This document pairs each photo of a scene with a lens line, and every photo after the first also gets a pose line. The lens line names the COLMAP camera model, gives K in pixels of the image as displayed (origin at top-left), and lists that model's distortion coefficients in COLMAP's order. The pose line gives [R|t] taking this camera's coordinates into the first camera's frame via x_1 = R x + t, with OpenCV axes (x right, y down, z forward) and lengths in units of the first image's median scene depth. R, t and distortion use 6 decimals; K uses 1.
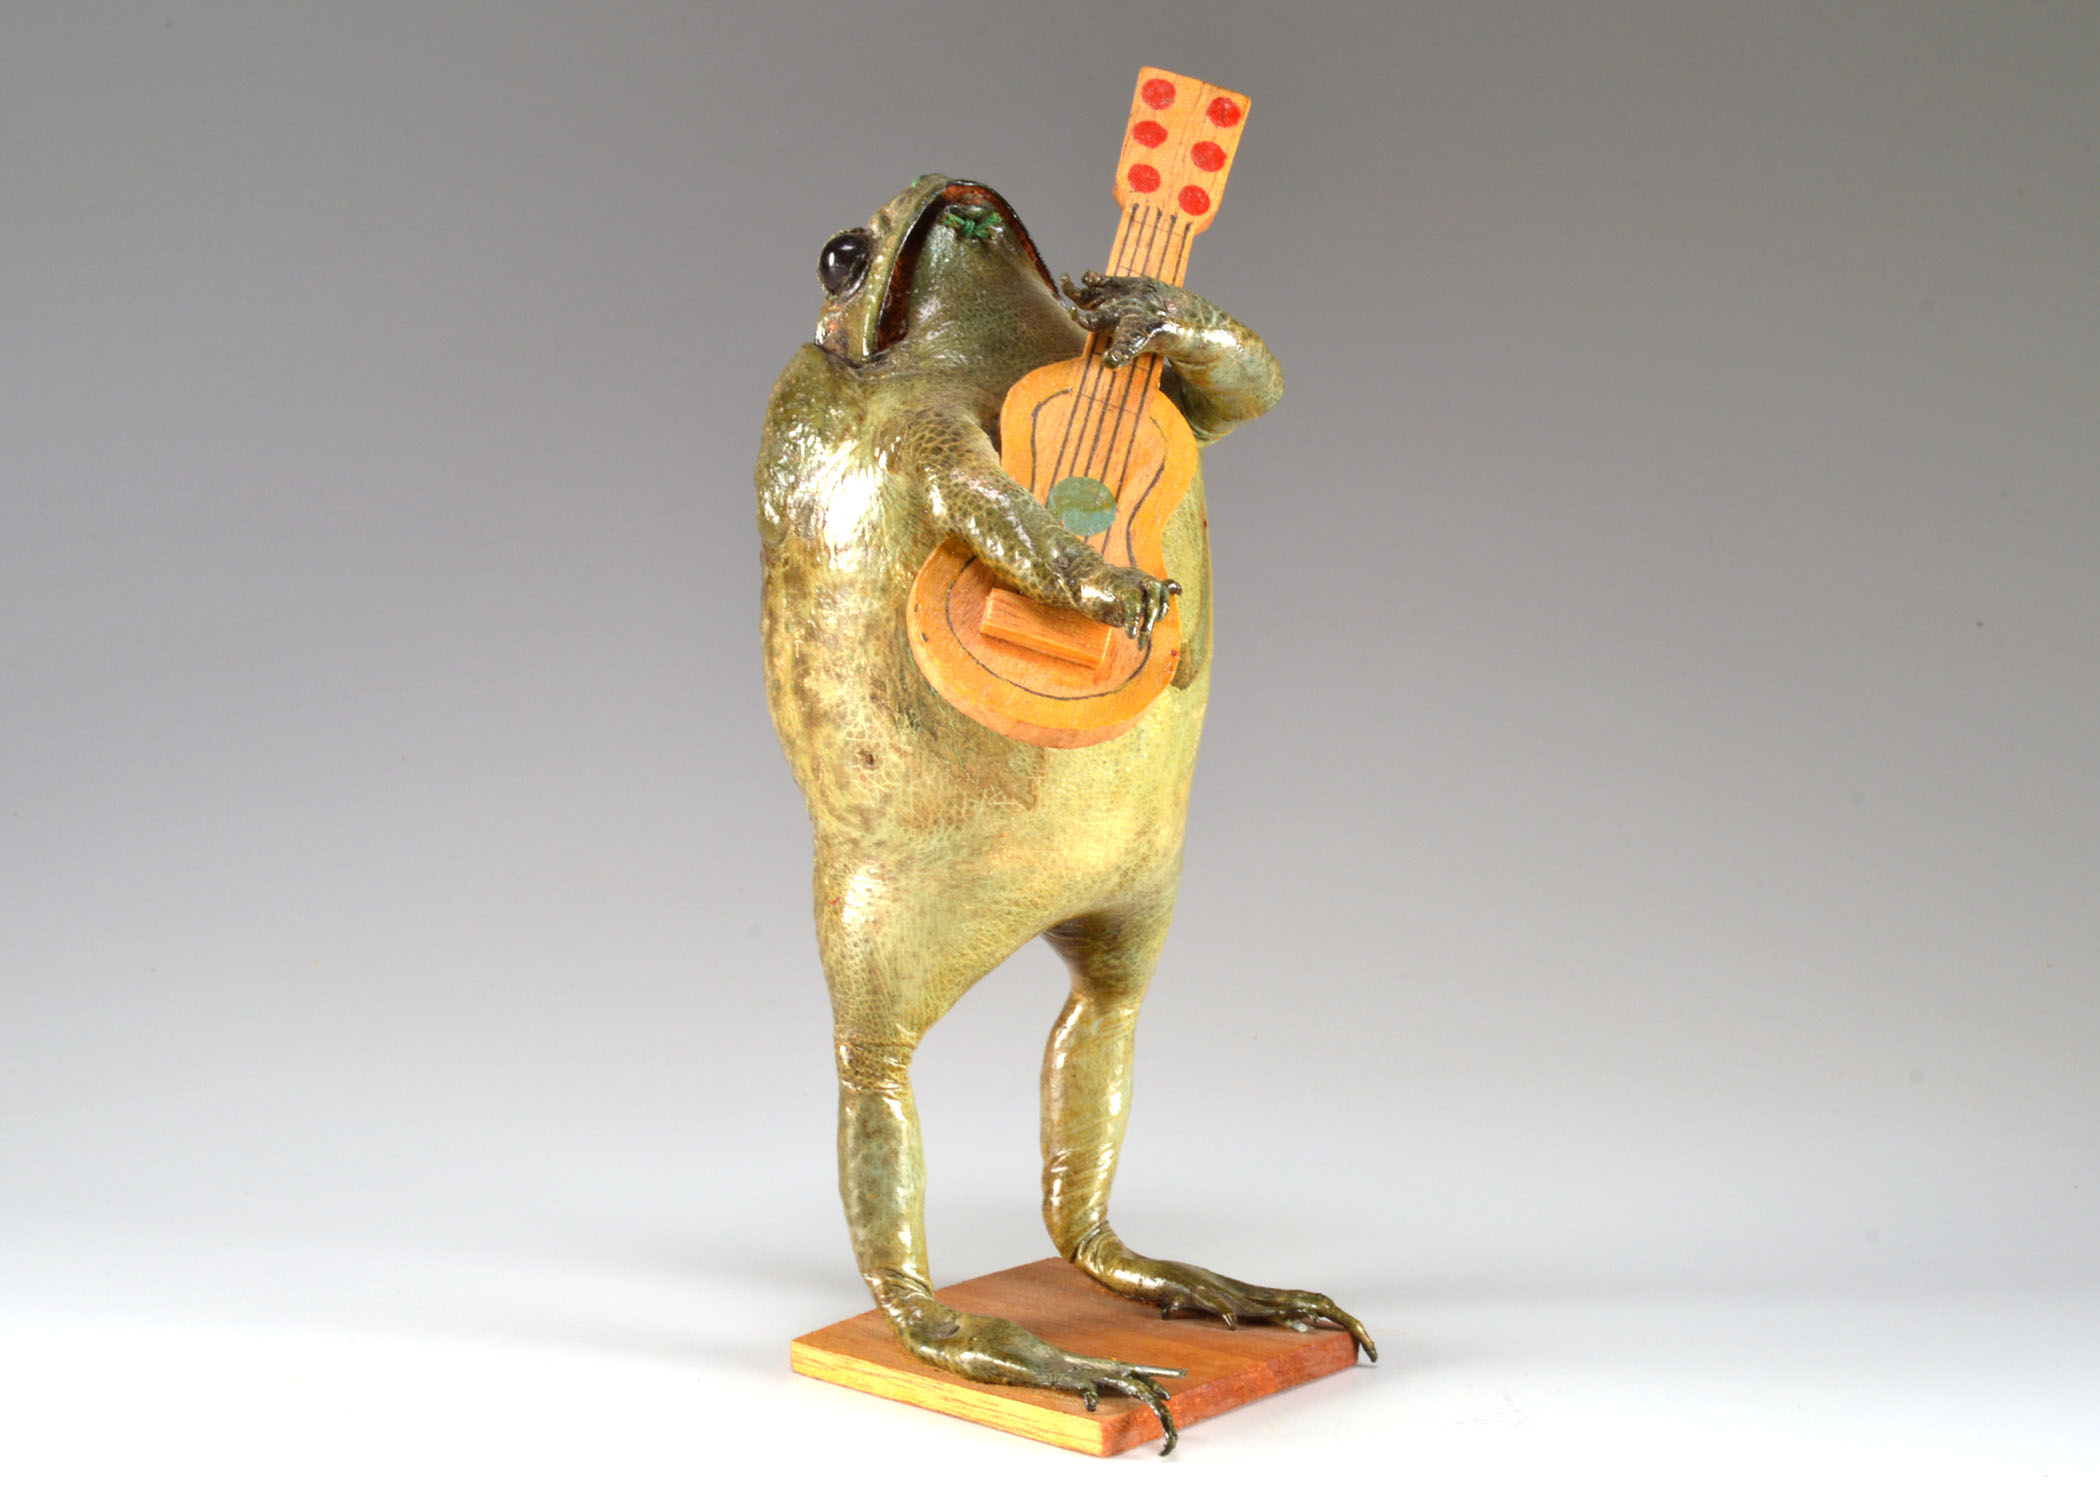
lens RADIAL K [[4272.9, 0, 1053.0], [0, 4272.9, 743.2], [0, 0, 1]] dist [0.121496, 0.000000]
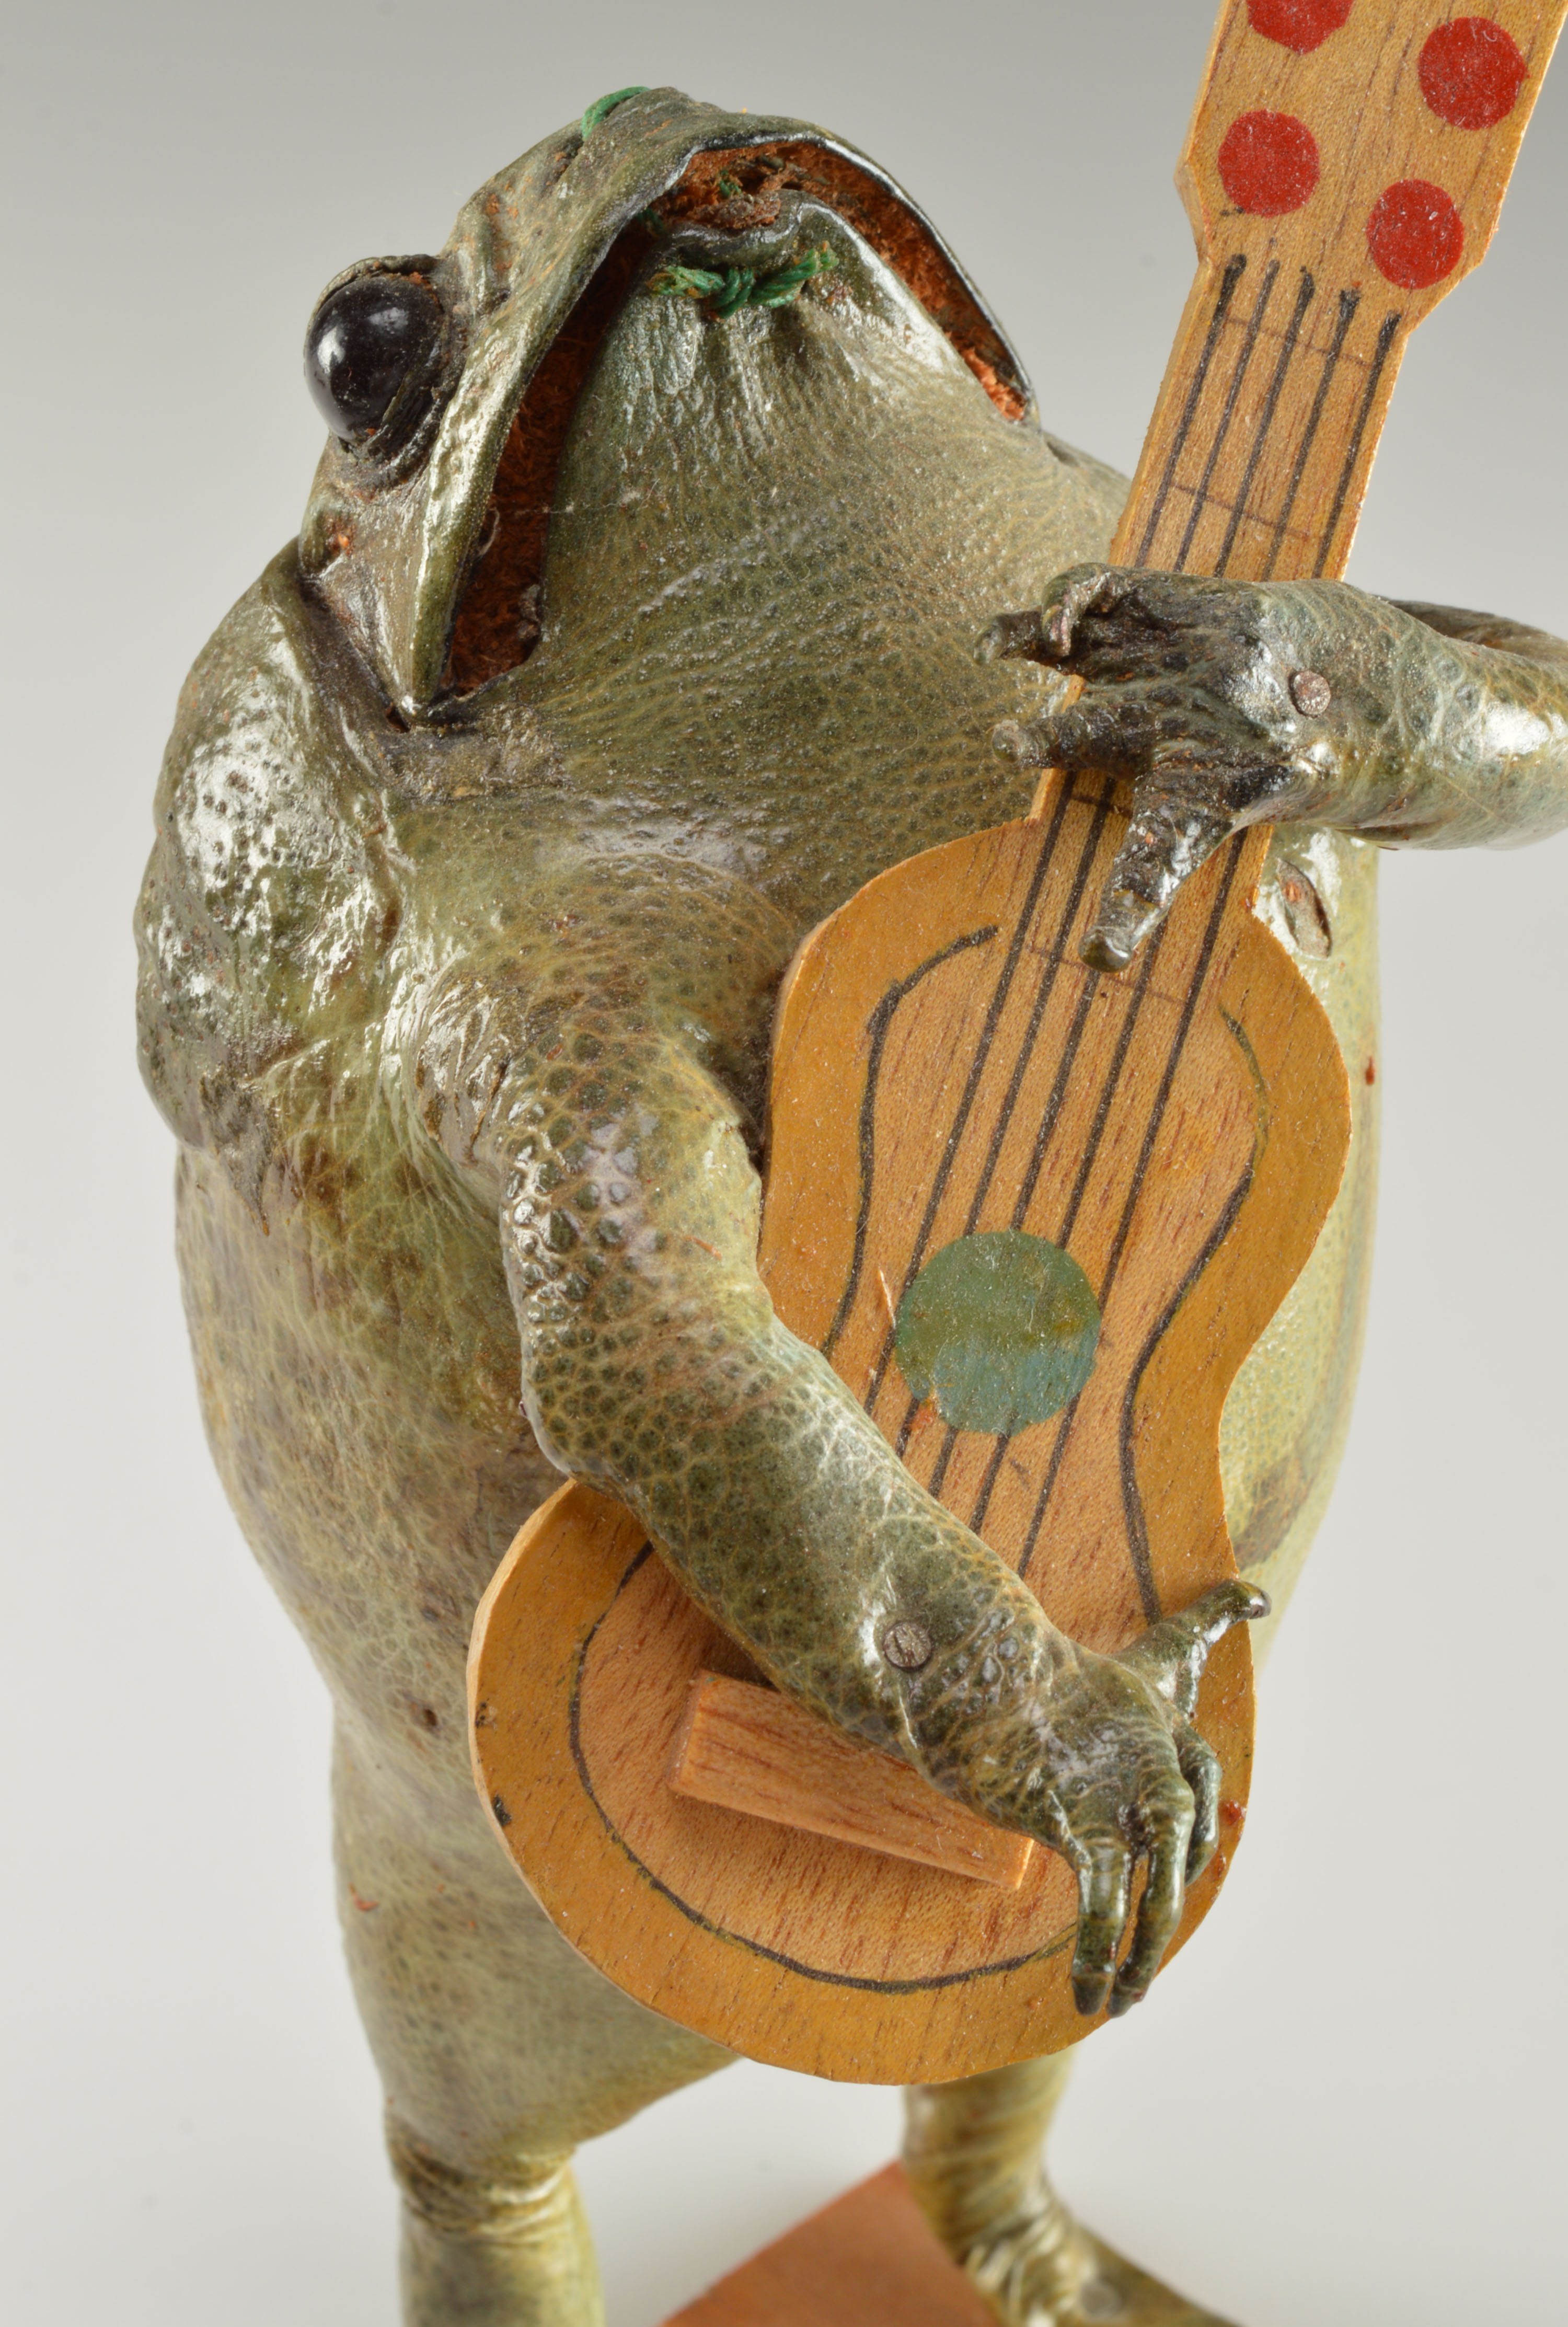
lens RADIAL K [[4918.8, 0, 781.2], [0, 4918.8, 1158.9], [0, 0, 1]] dist [-0.065727, 0.000000]
pose [[0.995170, 0.067257, -0.071512, 0.016255], [-0.029711, 0.900625, 0.433580, -0.231086], [0.093567, -0.429361, 0.898273, 0.632702]]
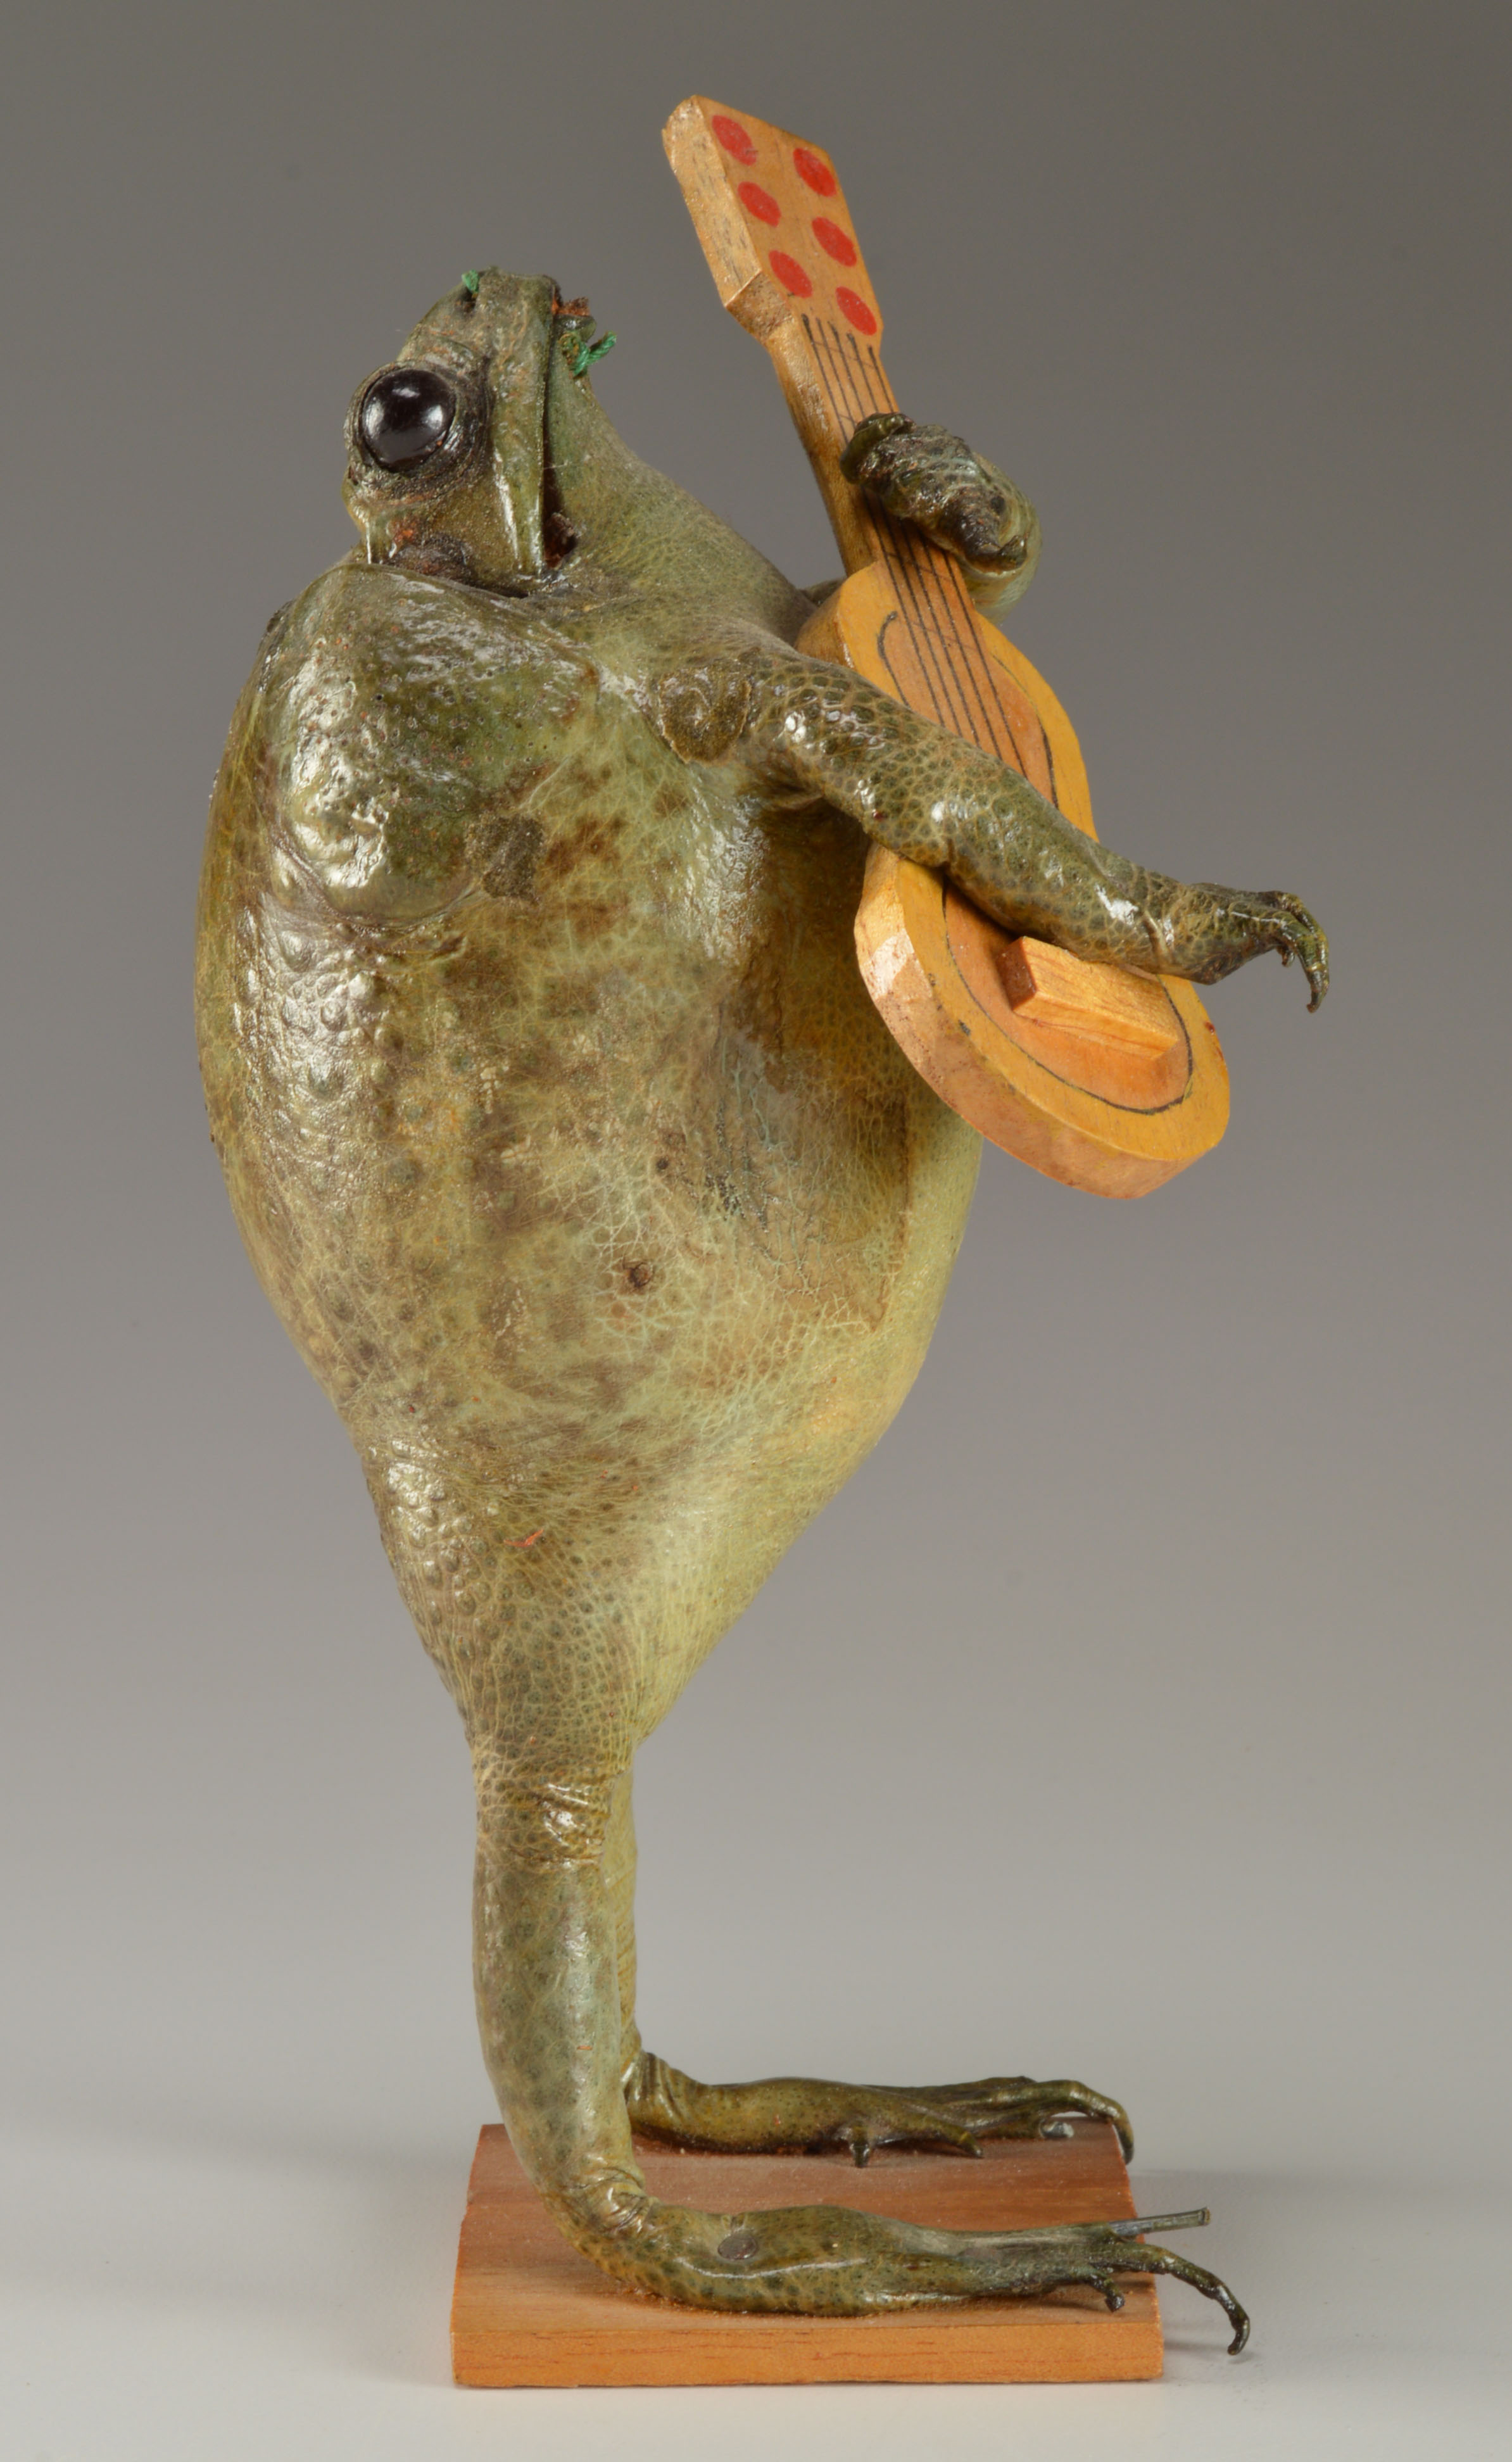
lens RADIAL K [[5361.8, 0, 757.0], [0, 5361.8, 1244.3], [0, 0, 1]] dist [0.112229, 0.000000]
pose [[0.771495, -0.106622, 0.627237, -0.479714], [0.119540, 0.992592, 0.021694, -0.014133], [-0.624904, 0.058243, 0.778526, 0.432355]]
